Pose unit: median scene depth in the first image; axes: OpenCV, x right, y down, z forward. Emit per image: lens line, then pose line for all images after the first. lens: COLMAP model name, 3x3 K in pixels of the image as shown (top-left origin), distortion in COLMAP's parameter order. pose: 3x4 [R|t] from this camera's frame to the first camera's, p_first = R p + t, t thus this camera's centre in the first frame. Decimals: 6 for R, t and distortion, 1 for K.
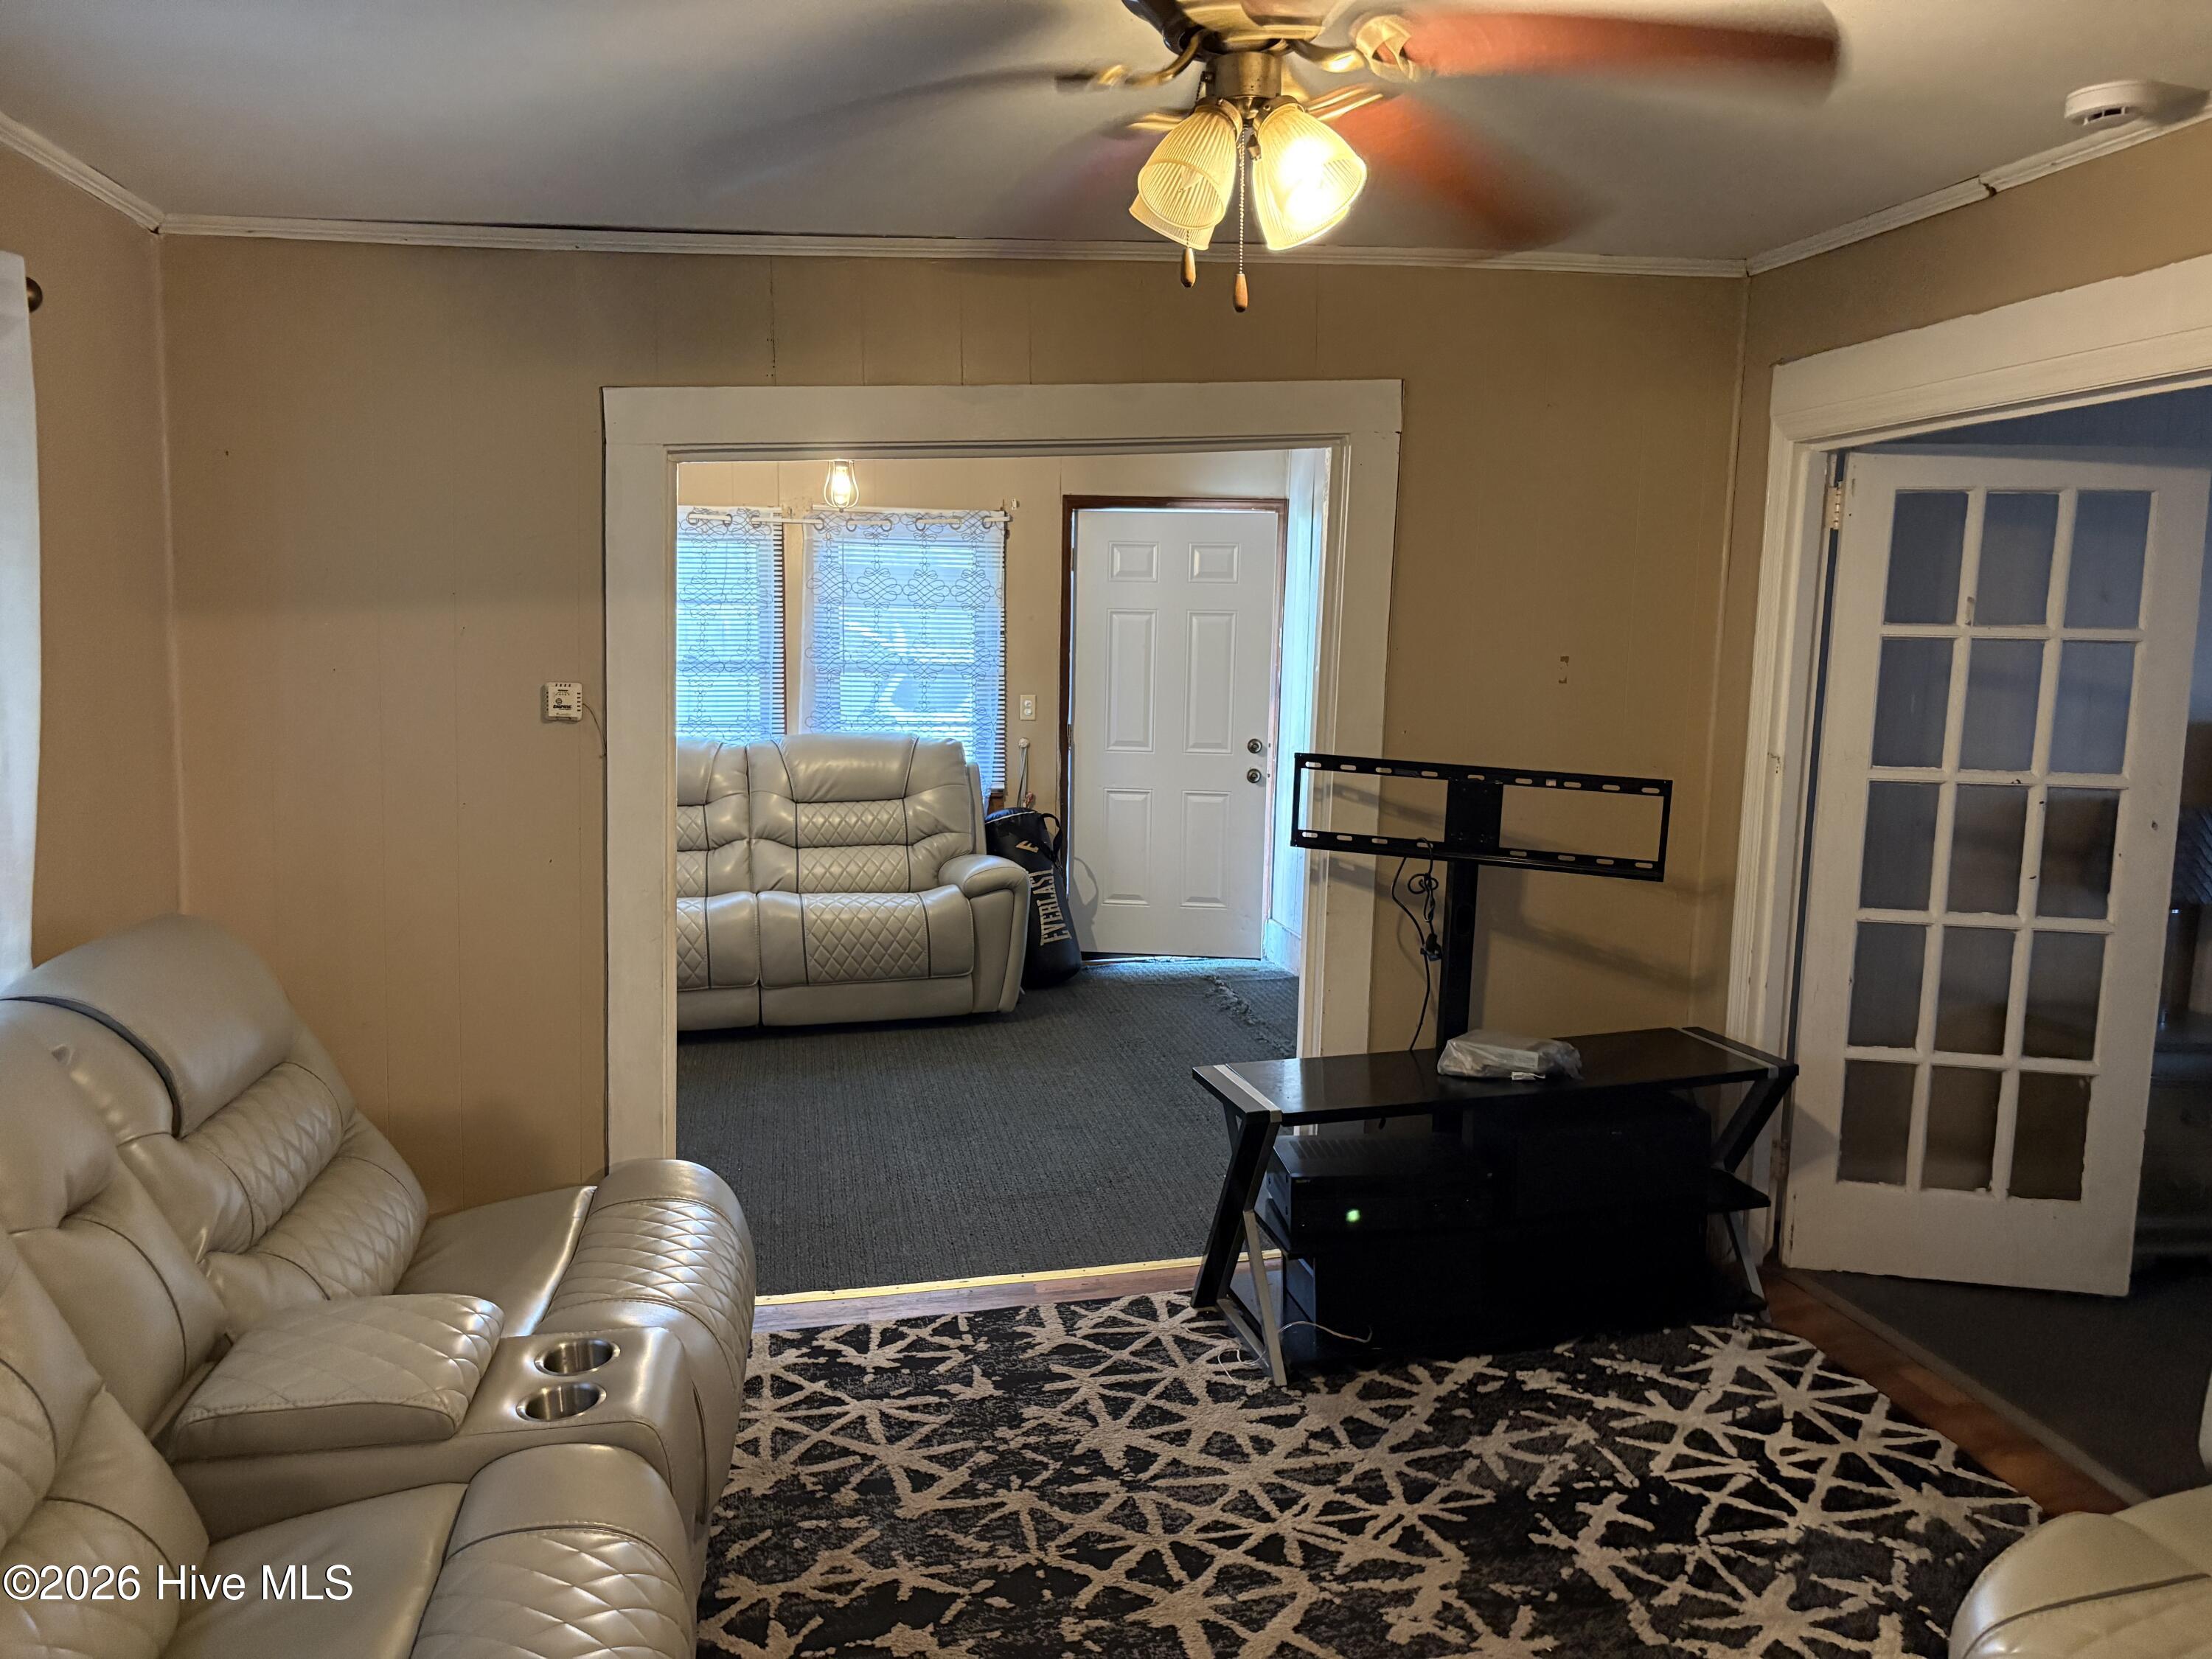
lens RADIAL K [[1655.0, 0, 1103.5], [0, 1655.0, 821.1], [0, 0, 1]] dist [0.010517, -0.009023]
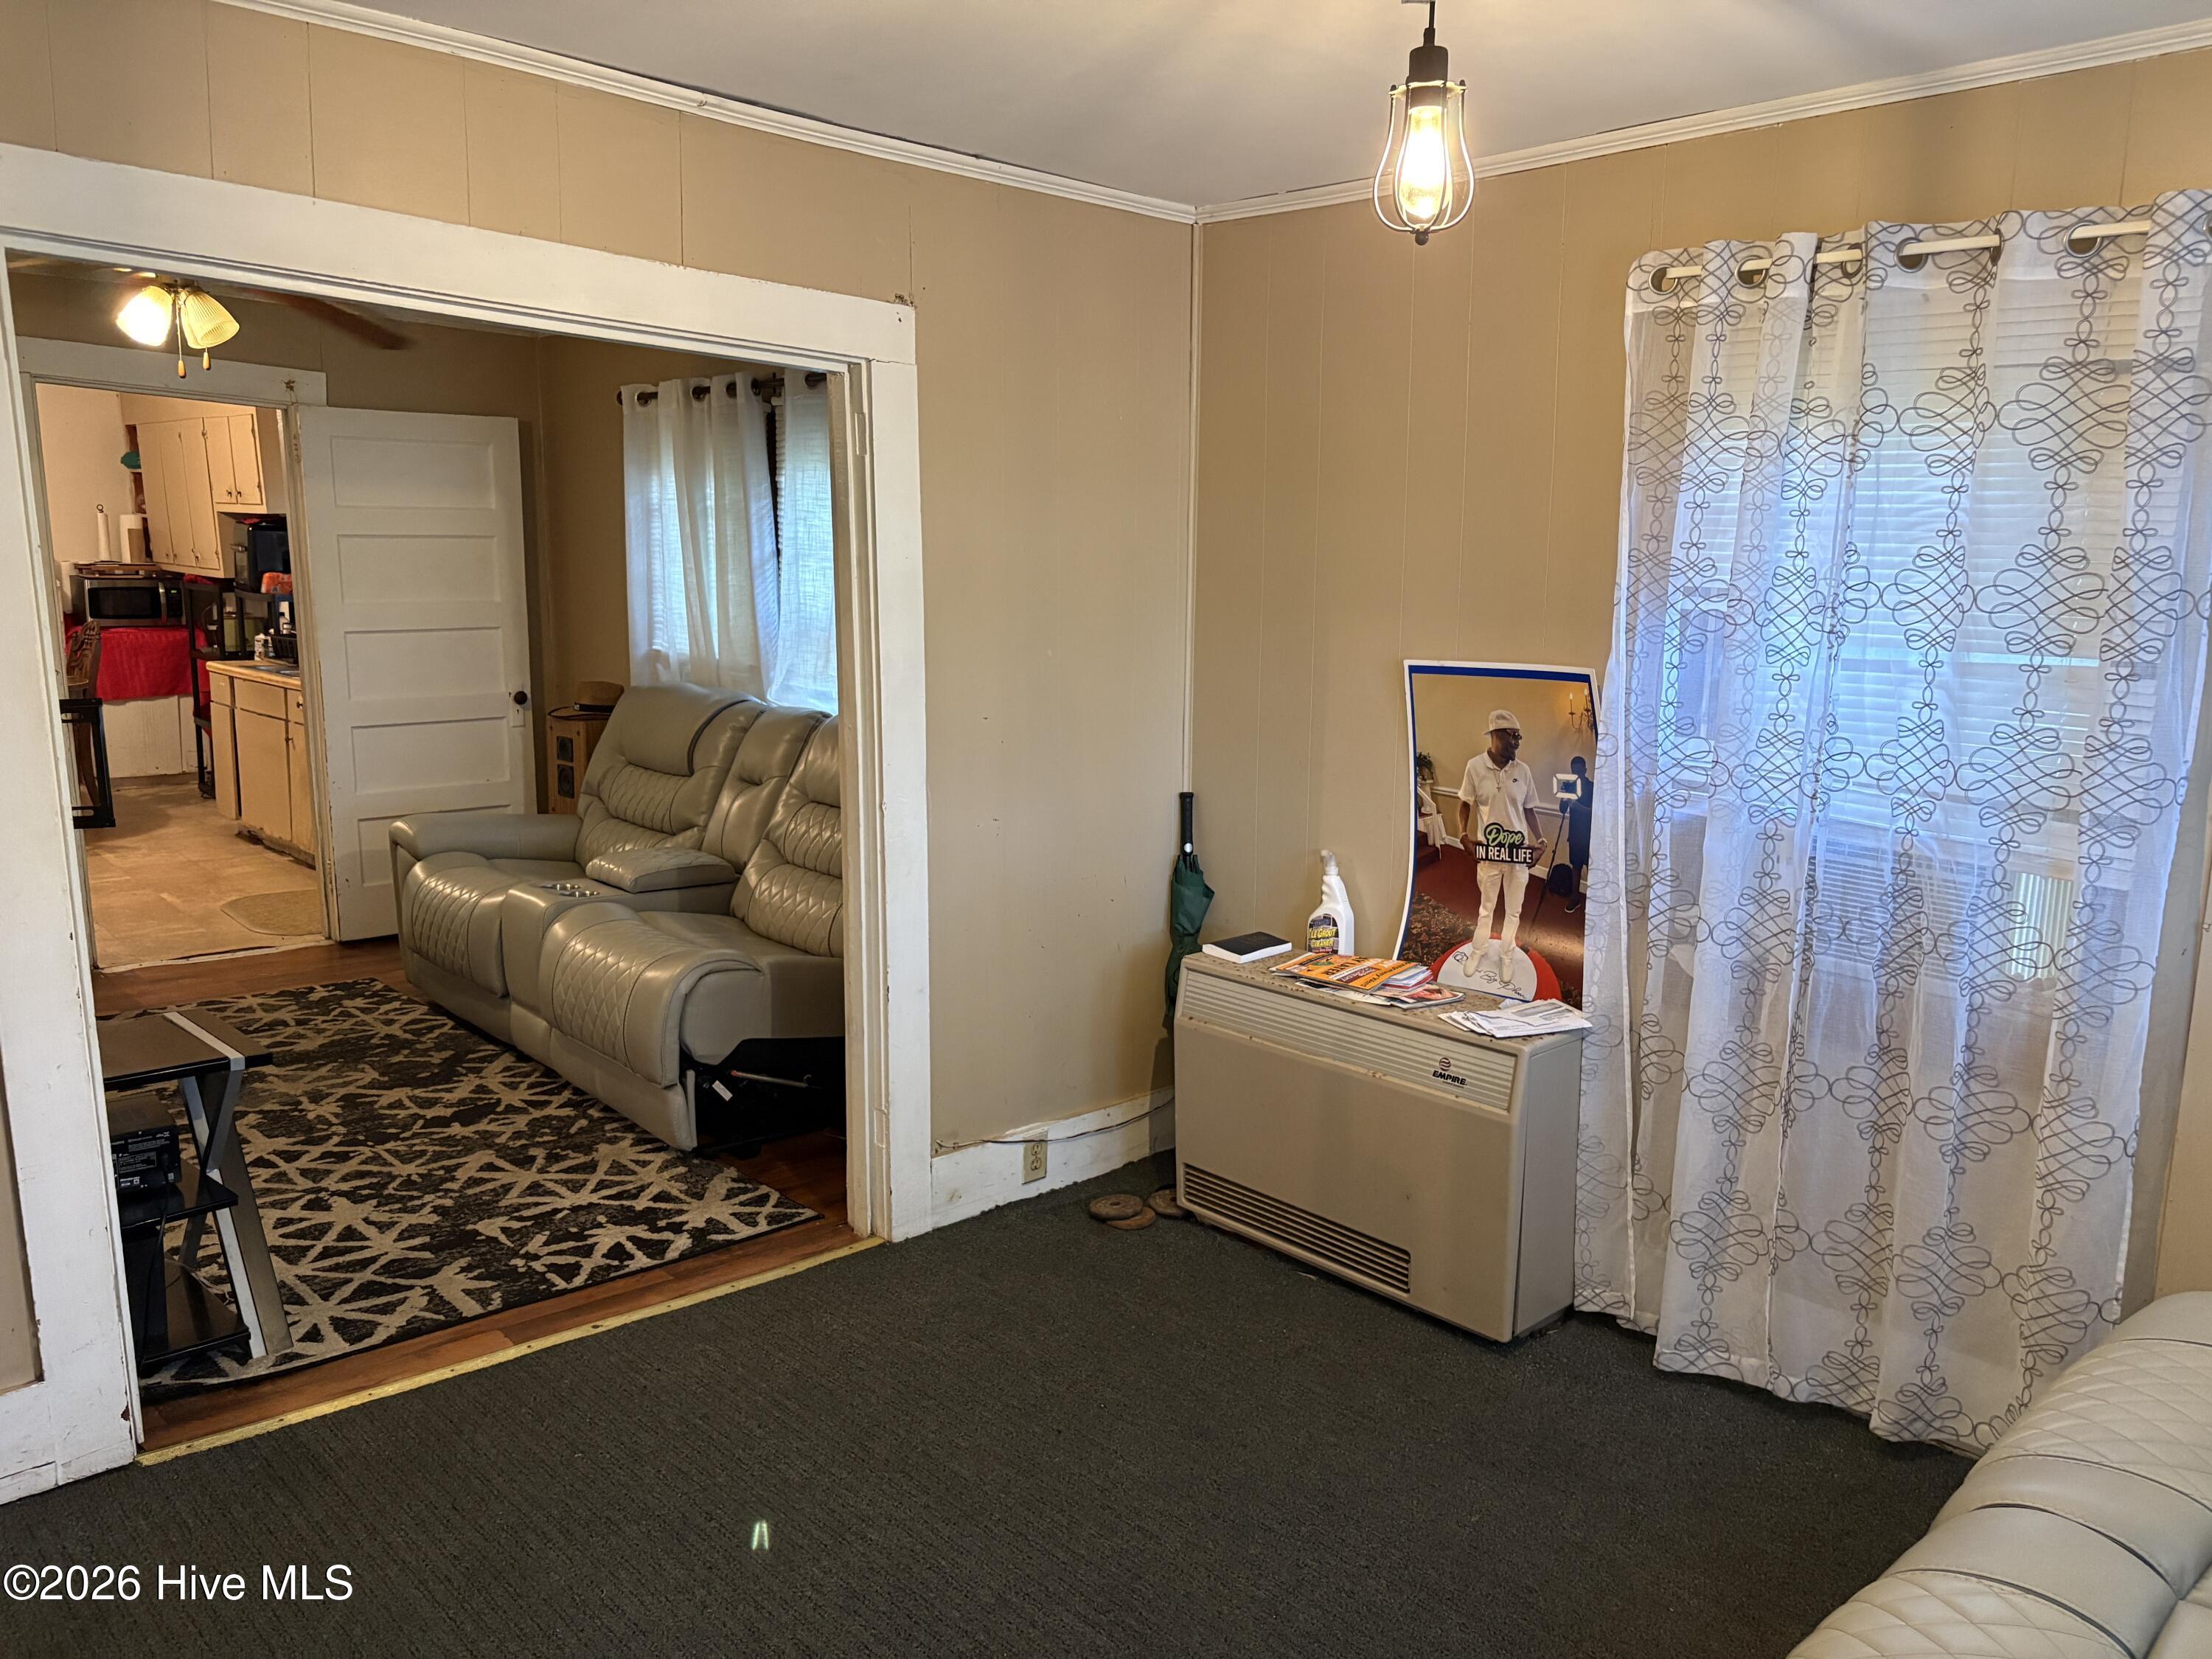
lens RADIAL K [[1655.0, 0, 1113.2], [0, 1655.0, 844.5], [0, 0, 1]] dist [0.010517, -0.009023]
pose [[-0.843187, 0.070556, -0.532970, 0.152421], [-0.093132, 0.957194, 0.274055, -0.255269], [0.529492, 0.280717, -0.800523, 2.101706]]
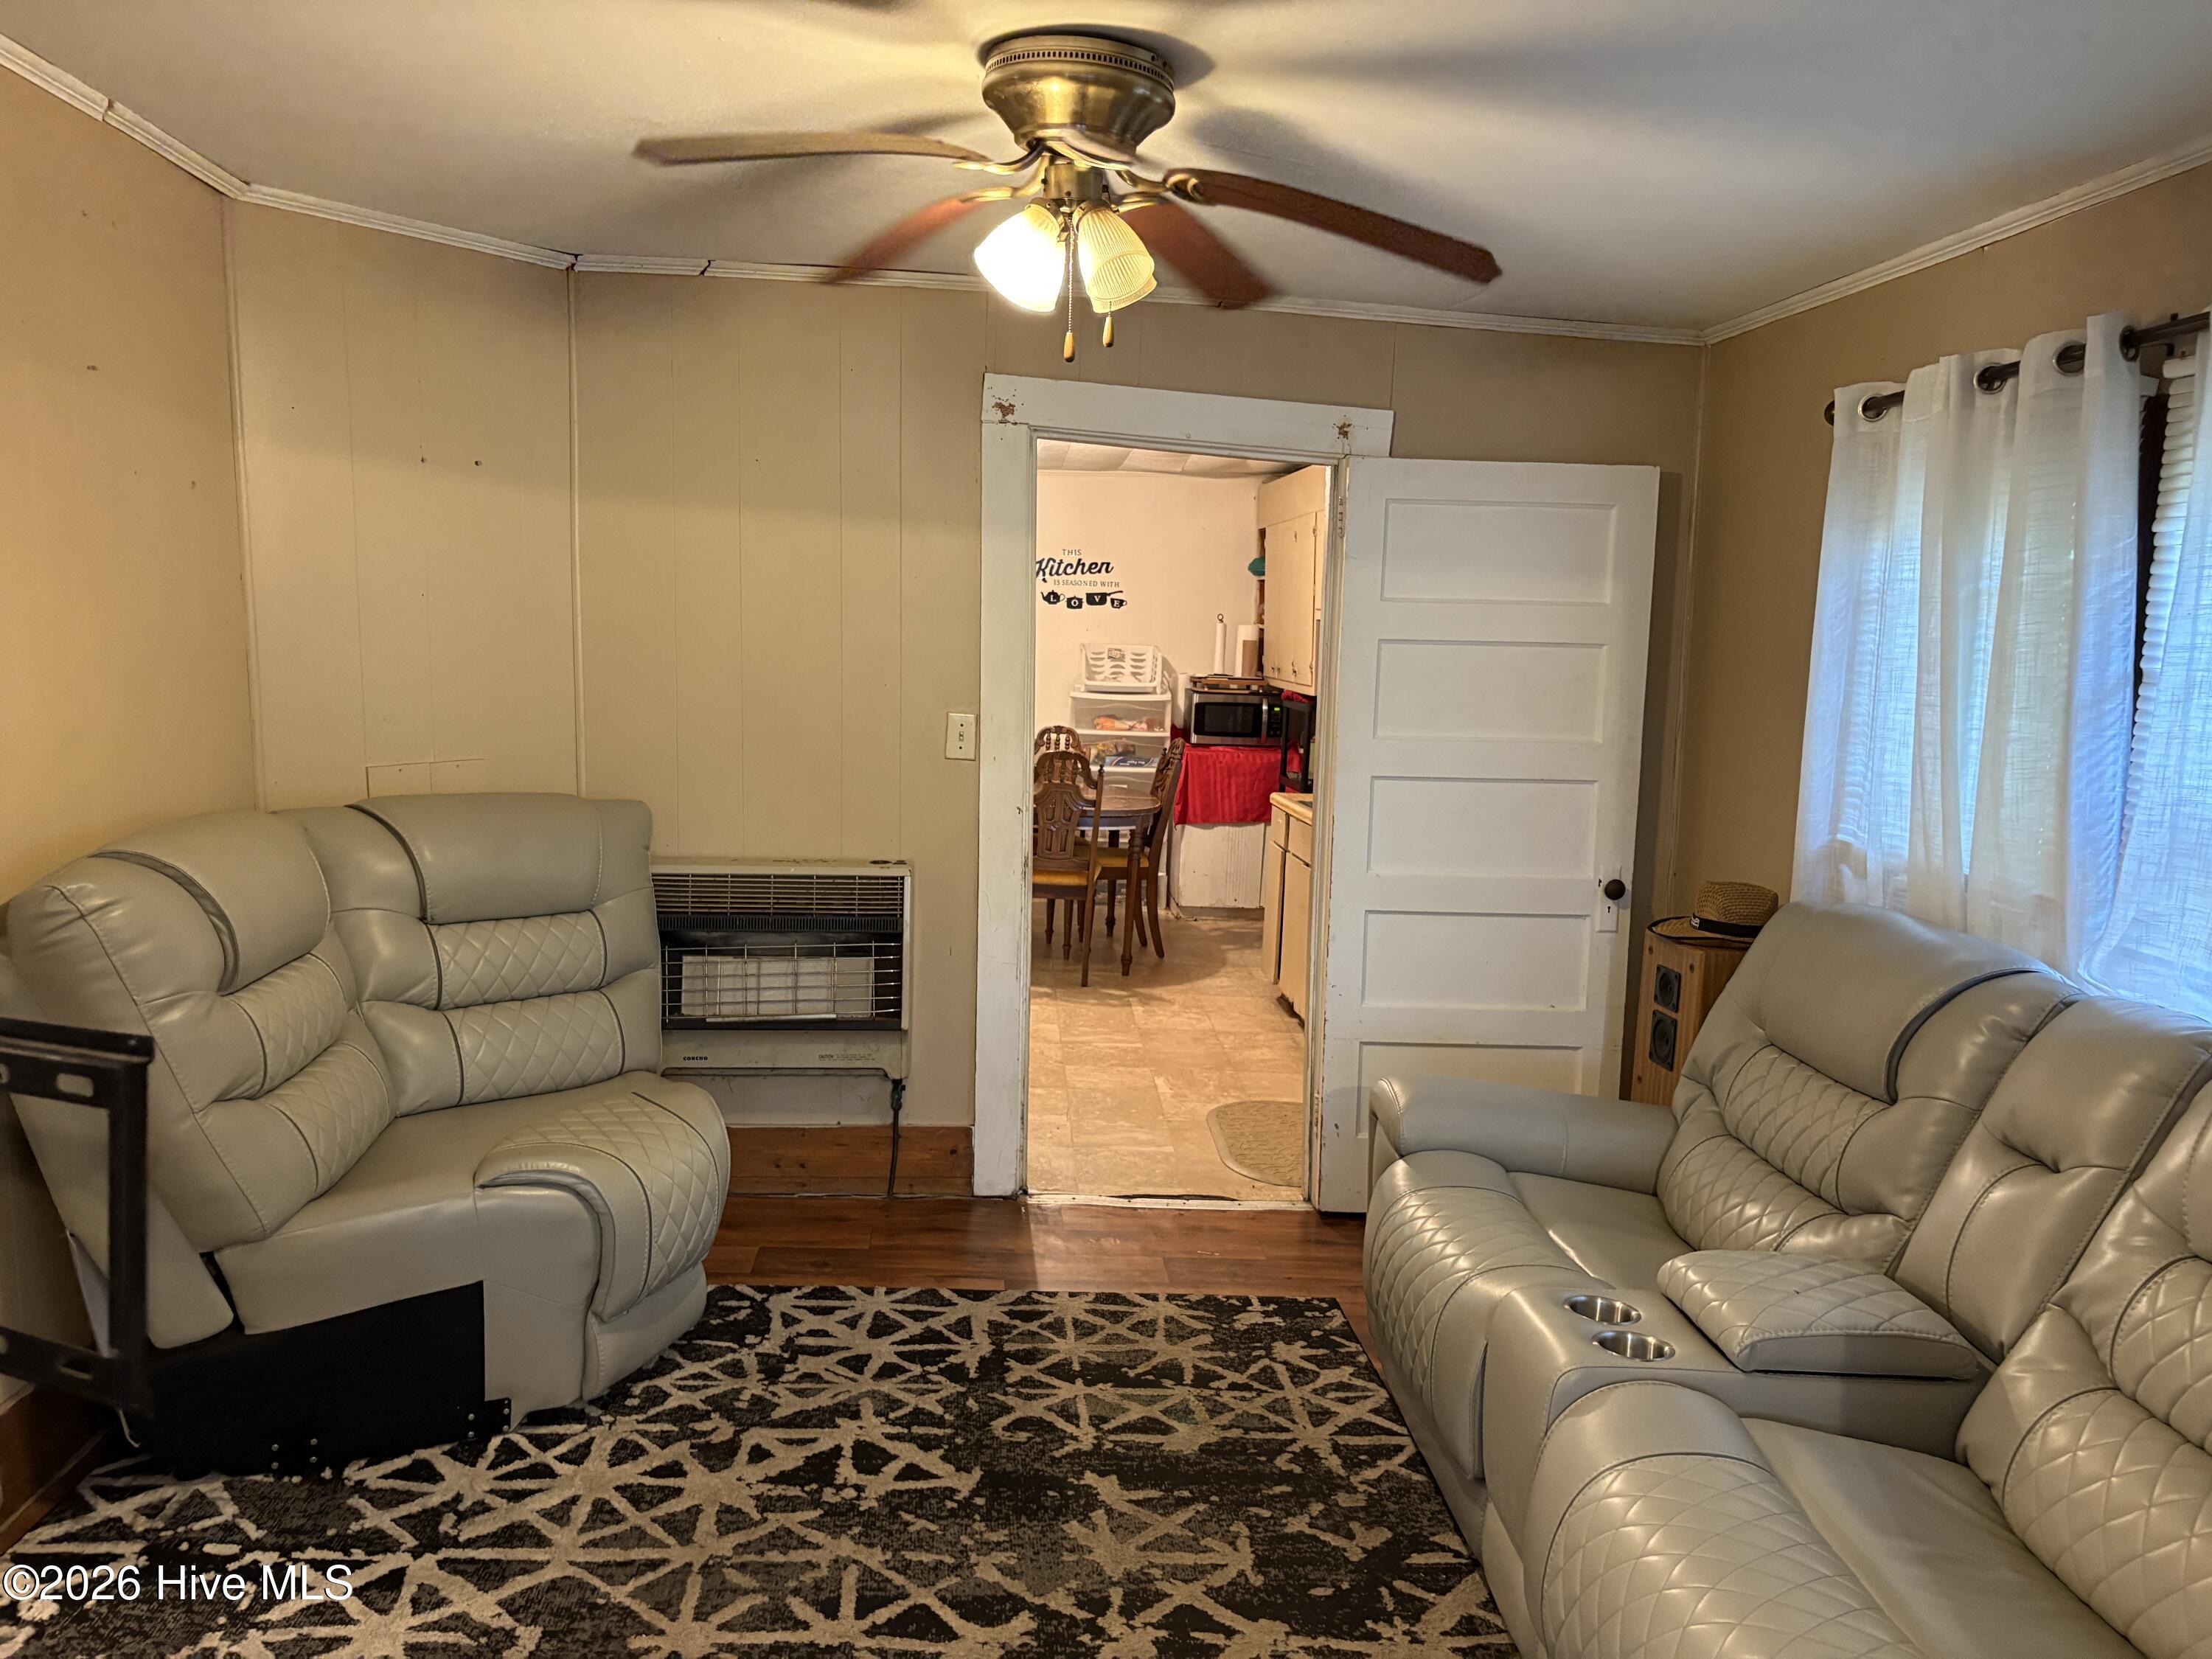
lens RADIAL K [[1655.0, 0, 1103.8], [0, 1655.0, 836.1], [0, 0, 1]] dist [0.010517, -0.009023]
pose [[-0.992697, -0.058643, 0.105426, -0.046801], [-0.031765, 0.970121, 0.240532, -0.159294], [-0.116381, 0.235427, -0.964899, 1.412642]]
